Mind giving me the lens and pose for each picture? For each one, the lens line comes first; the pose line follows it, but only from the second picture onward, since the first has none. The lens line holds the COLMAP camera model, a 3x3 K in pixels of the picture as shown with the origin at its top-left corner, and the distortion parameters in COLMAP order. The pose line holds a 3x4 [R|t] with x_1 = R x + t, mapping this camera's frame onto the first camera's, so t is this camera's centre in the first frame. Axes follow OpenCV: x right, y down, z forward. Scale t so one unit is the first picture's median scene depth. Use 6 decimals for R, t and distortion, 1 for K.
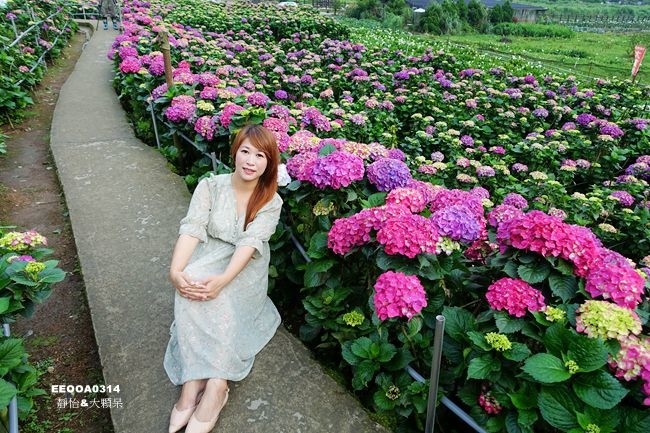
lens RADIAL K [[448.3, 0, 325.0], [0, 448.3, 216.5], [0, 0, 1]] dist [0.002253, 0.003800]
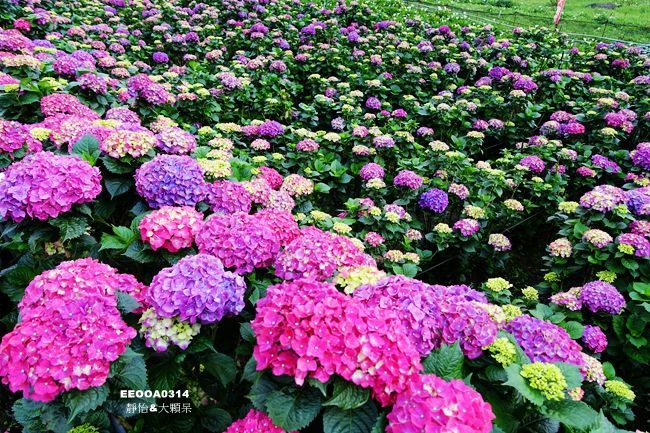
lens RADIAL K [[448.3, 0, 325.0], [0, 448.3, 216.5], [0, 0, 1]] dist [0.002253, 0.003800]
pose [[0.990649, -0.077856, 0.112038, 0.104670], [0.068270, 0.993867, 0.086997, -0.029817], [-0.118124, -0.078534, 0.989888, 0.116146]]
